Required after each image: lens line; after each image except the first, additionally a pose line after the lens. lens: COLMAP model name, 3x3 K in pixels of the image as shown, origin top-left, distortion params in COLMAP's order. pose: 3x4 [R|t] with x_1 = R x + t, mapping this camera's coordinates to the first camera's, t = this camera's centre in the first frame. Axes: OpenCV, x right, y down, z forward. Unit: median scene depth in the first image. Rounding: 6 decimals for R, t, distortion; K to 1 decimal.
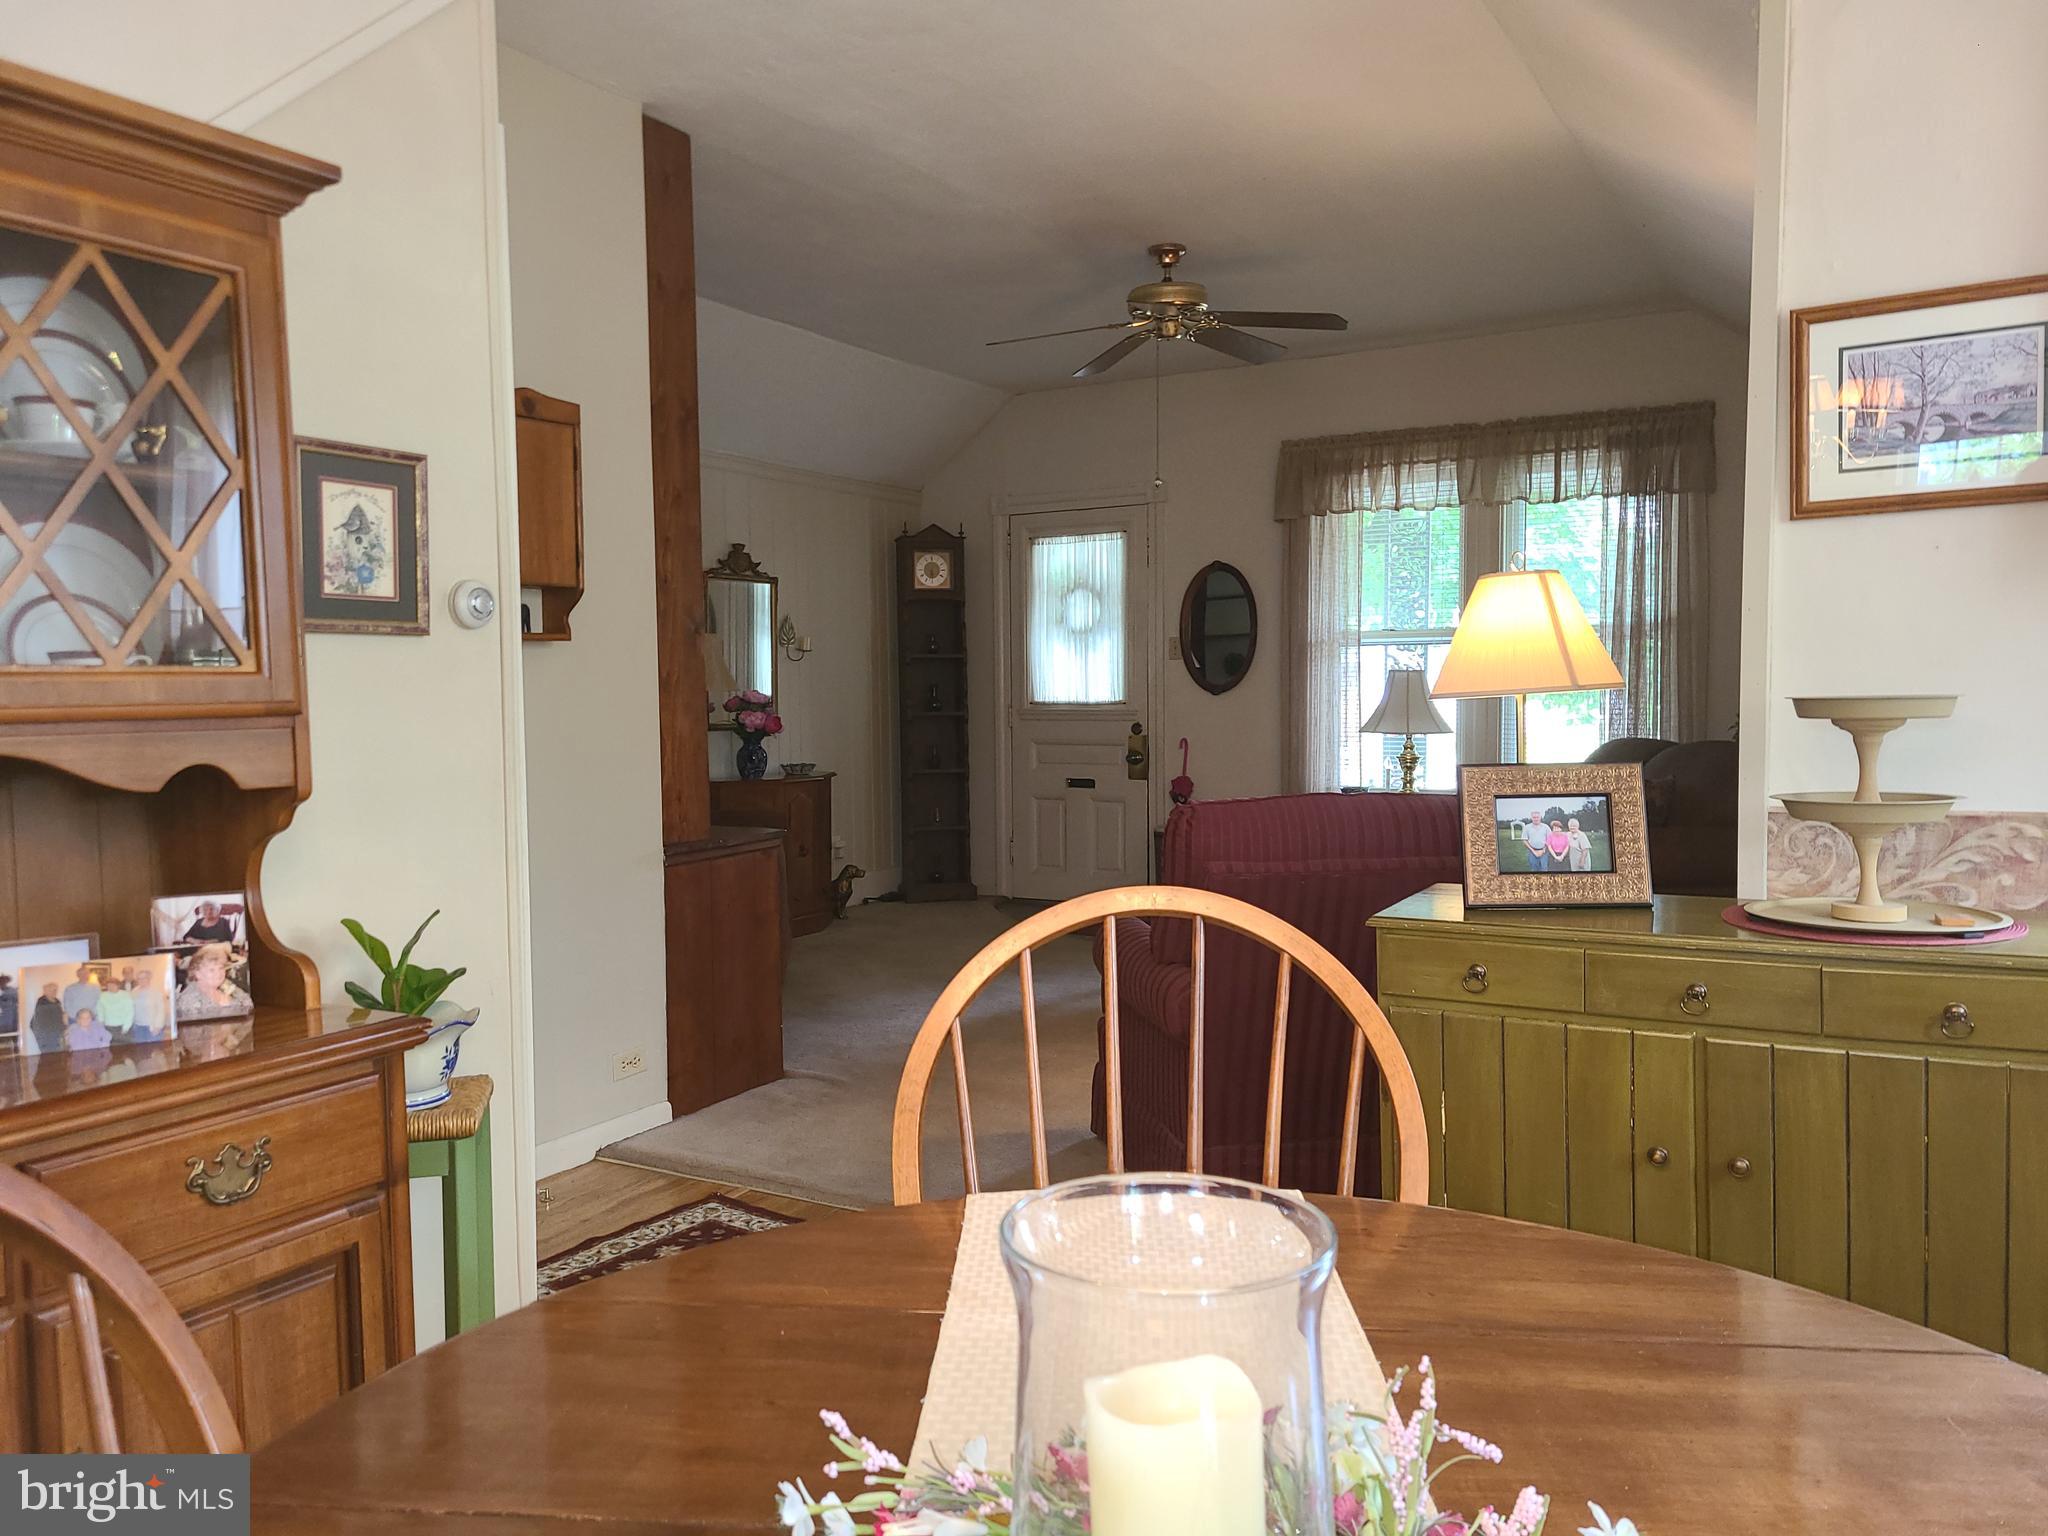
lens RADIAL K [[1521.1, 0, 1012.7], [0, 1521.1, 774.4], [0, 0, 1]] dist [0.069607, -0.057277]
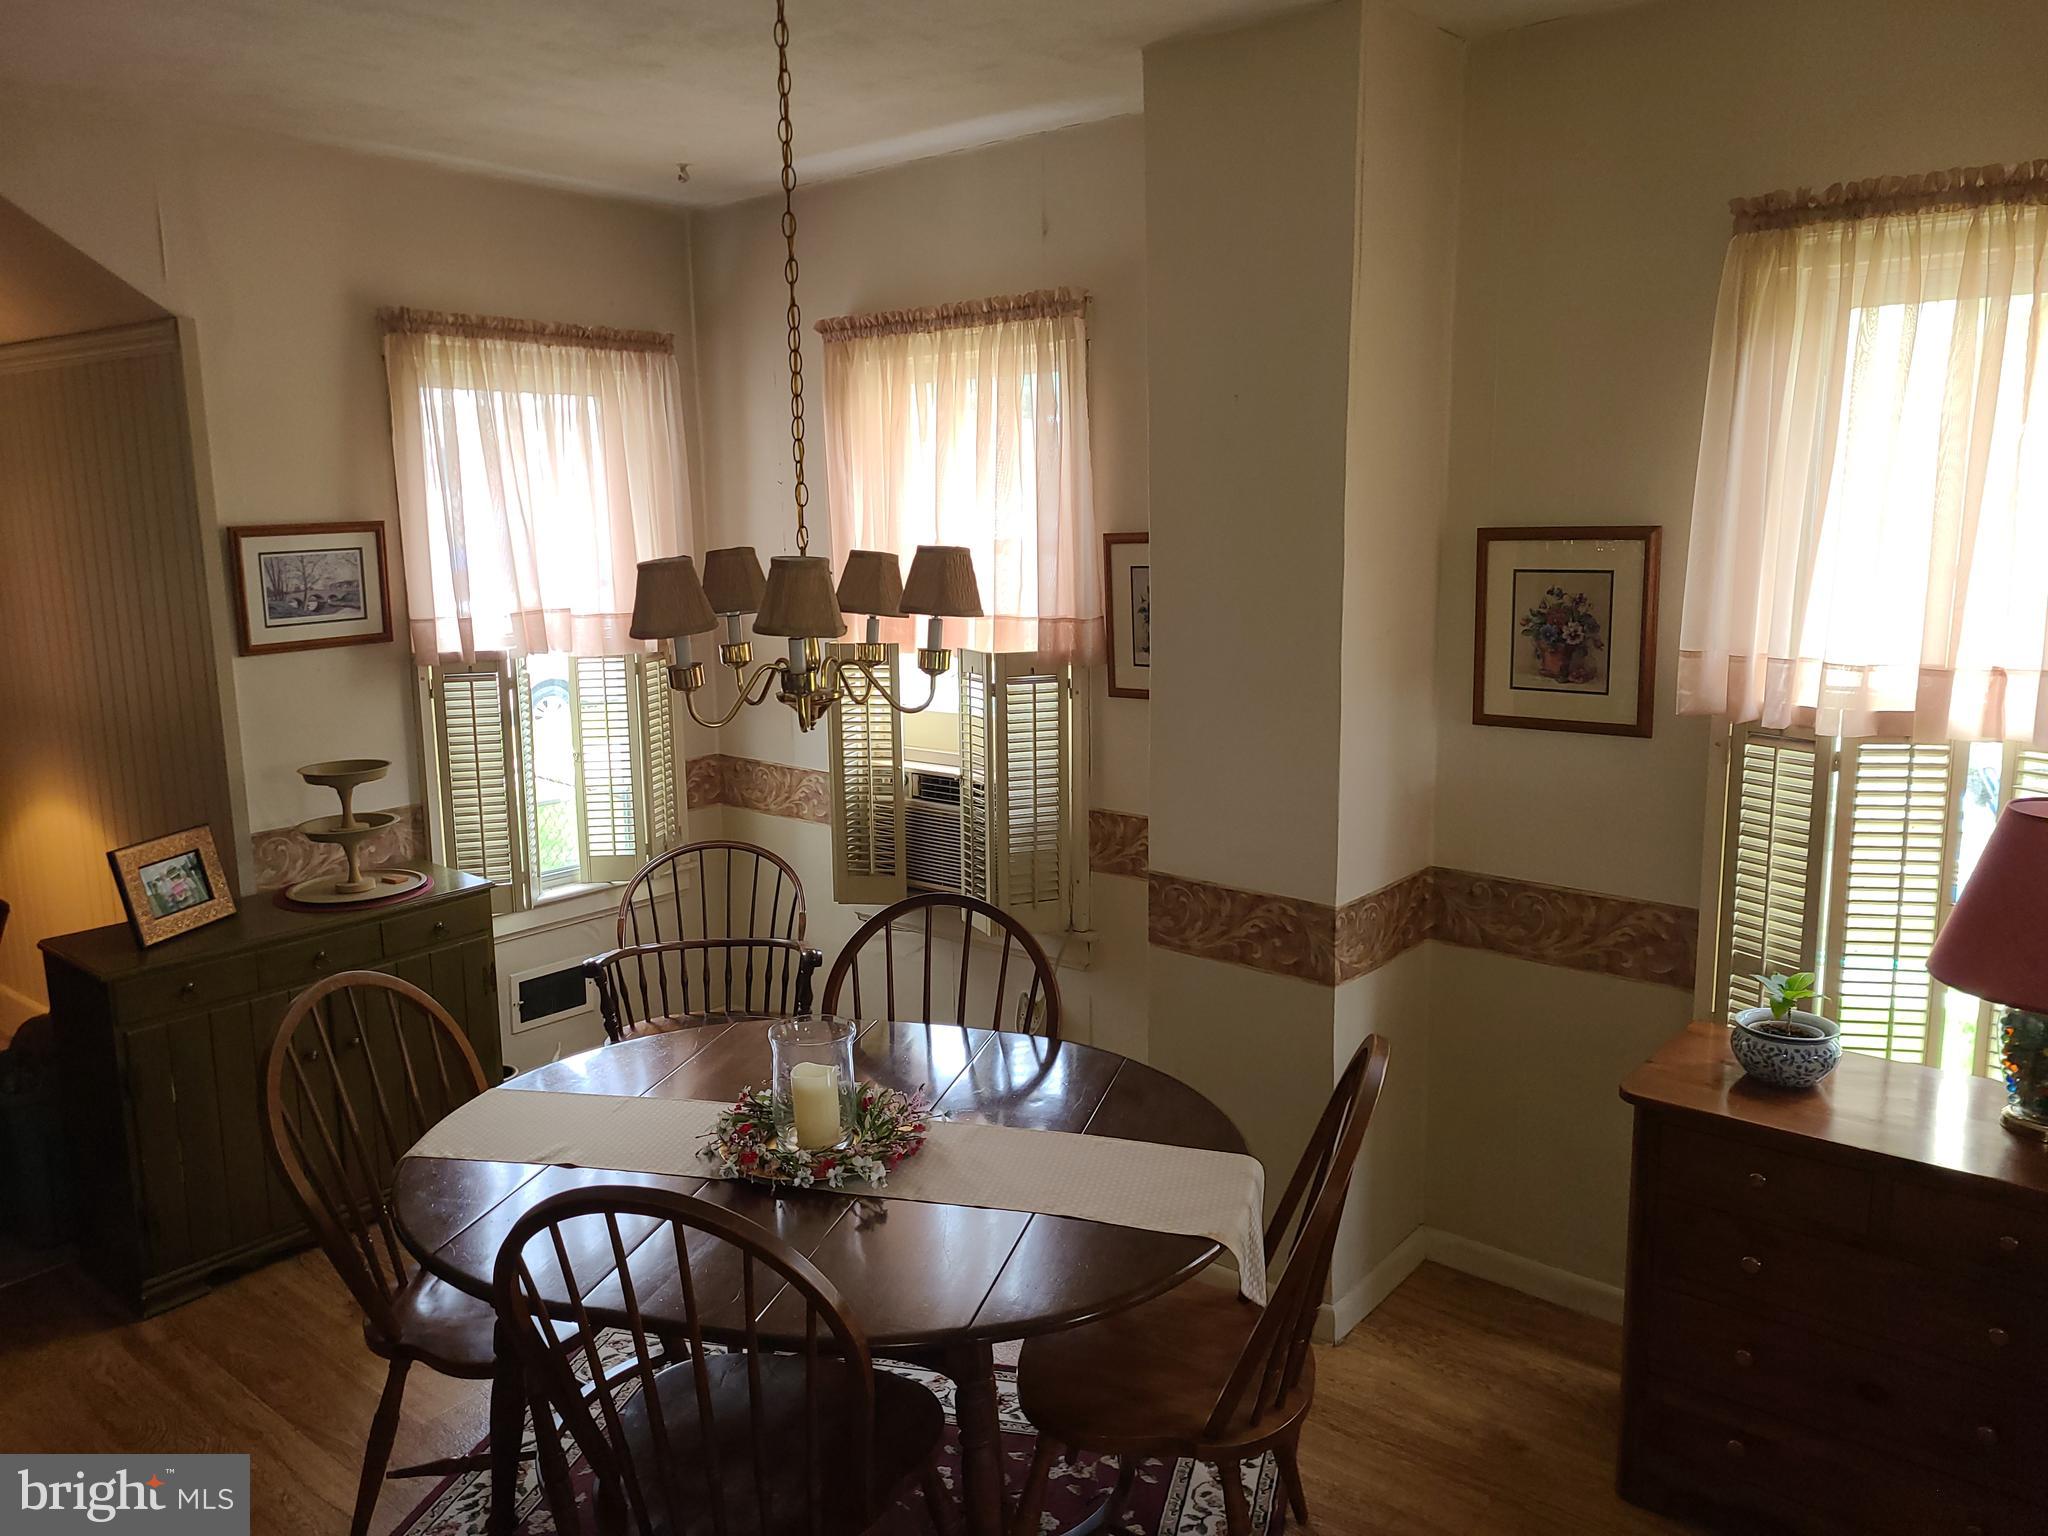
lens RADIAL K [[1521.1, 0, 983.2], [0, 1521.1, 764.2], [0, 0, 1]] dist [0.069607, -0.057277]
pose [[0.175607, -0.165060, 0.970524, -0.333161], [0.069241, 0.985473, 0.155074, -0.089524], [-0.982022, 0.039968, 0.184485, -0.014948]]
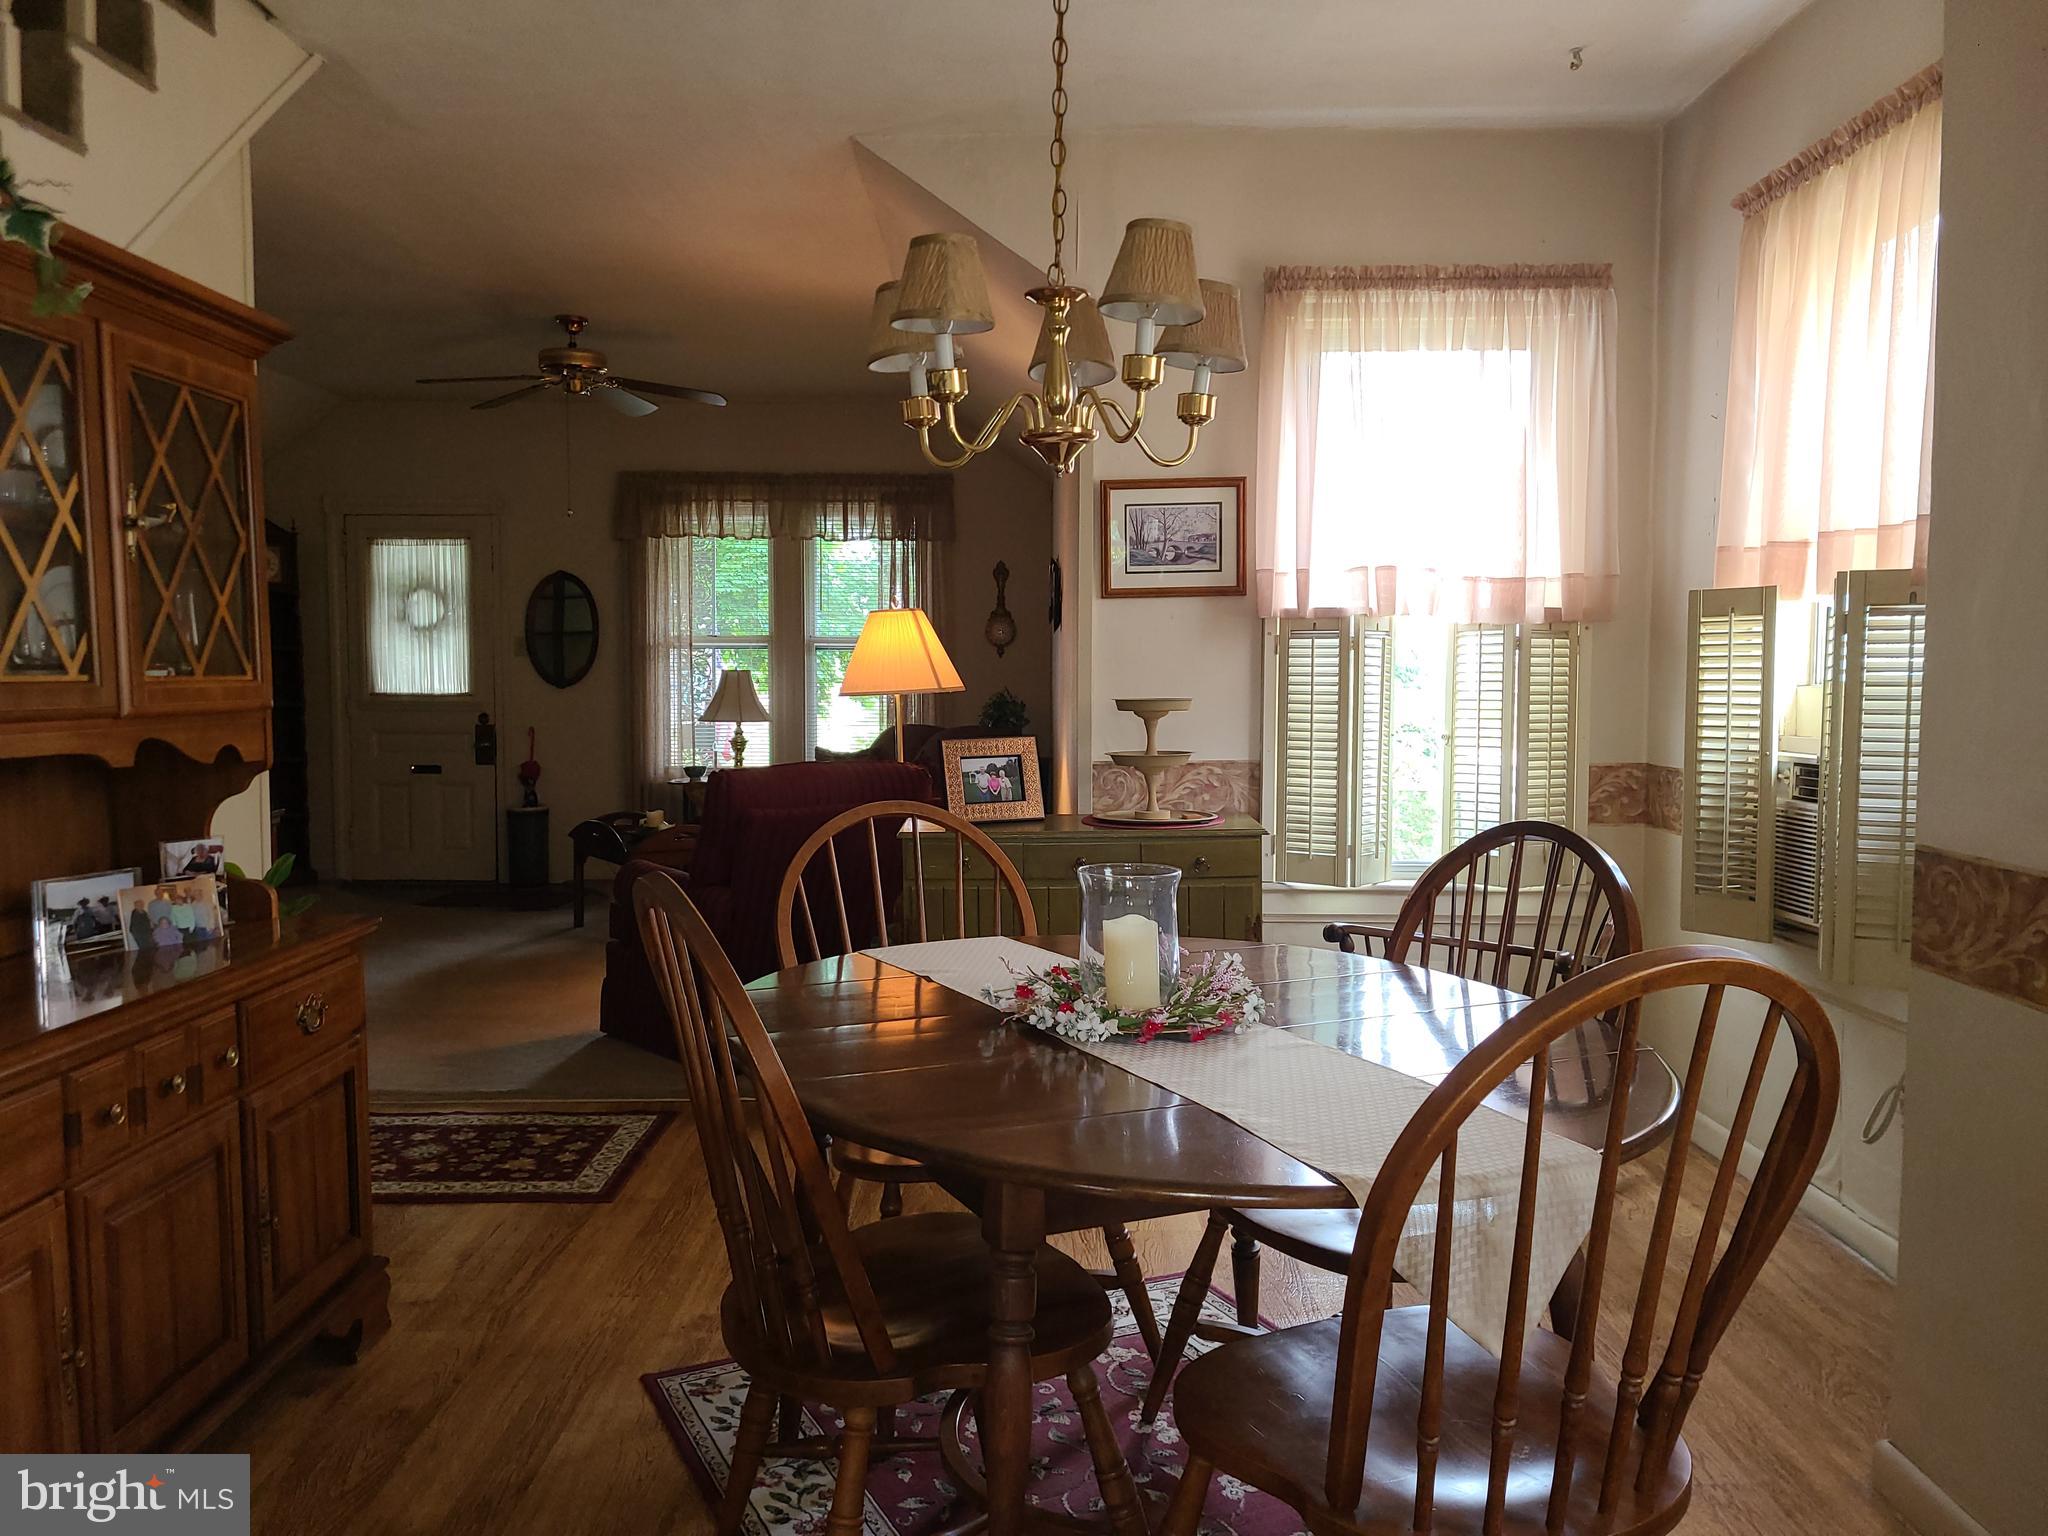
lens RADIAL K [[1521.1, 0, 987.3], [0, 1521.1, 760.1], [0, 0, 1]] dist [0.069607, -0.057277]
pose [[0.869546, -0.017616, 0.493537, -0.170243], [0.018777, 0.999820, 0.002605, 0.004738], [-0.493494, 0.007002, 0.869721, -0.161410]]
